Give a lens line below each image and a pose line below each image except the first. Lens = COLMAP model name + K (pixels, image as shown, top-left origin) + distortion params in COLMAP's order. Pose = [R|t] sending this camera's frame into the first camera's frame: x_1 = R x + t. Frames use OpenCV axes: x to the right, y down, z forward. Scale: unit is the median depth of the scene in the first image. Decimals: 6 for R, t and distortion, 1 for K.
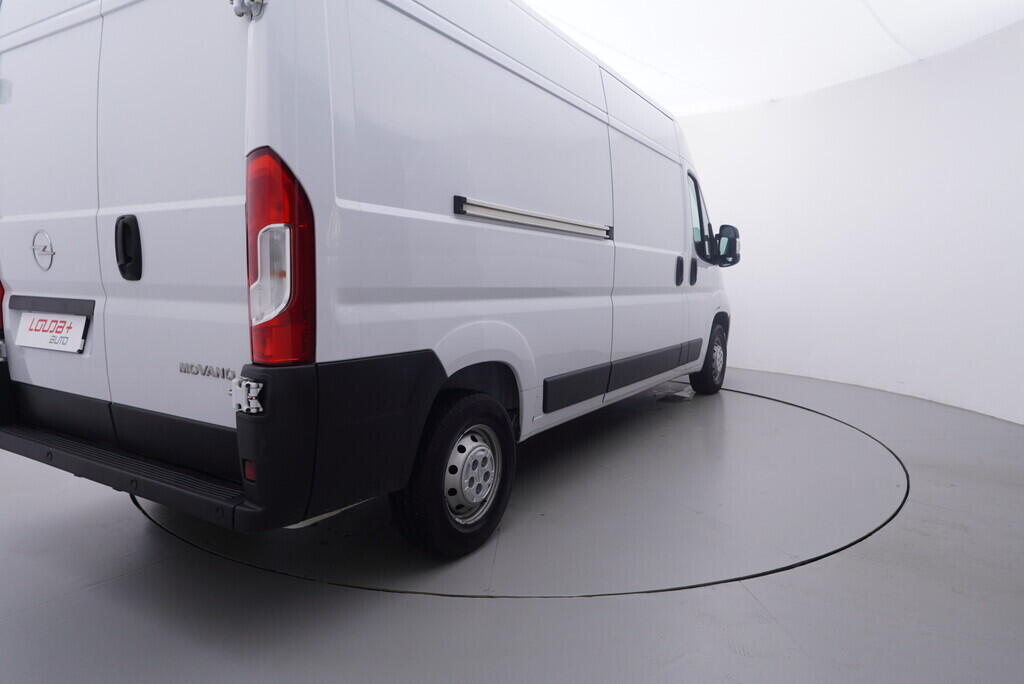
lens RADIAL K [[620.7, 0, 512.0], [0, 620.7, 342.0], [0, 0, 1]] dist [-0.002608, -0.001268]
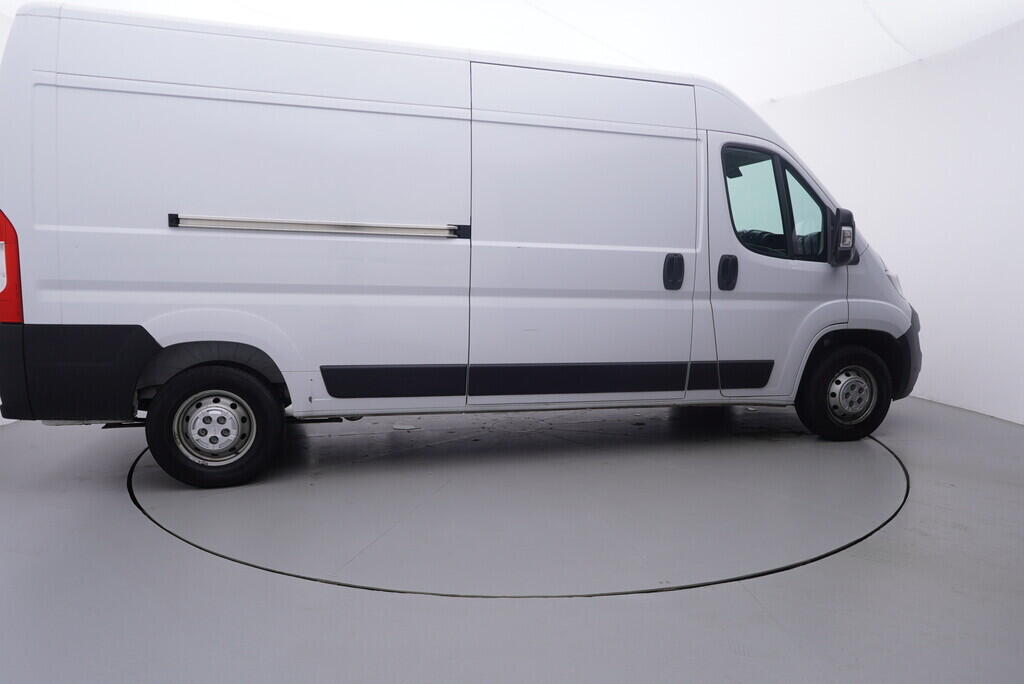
lens RADIAL K [[620.7, 0, 512.0], [0, 620.7, 342.0], [0, 0, 1]] dist [-0.002608, -0.001268]
pose [[0.719662, 0.073503, -0.690423, 1.061482], [-0.080719, 0.996495, 0.021950, -0.035772], [0.689616, 0.039934, 0.723073, 0.417080]]
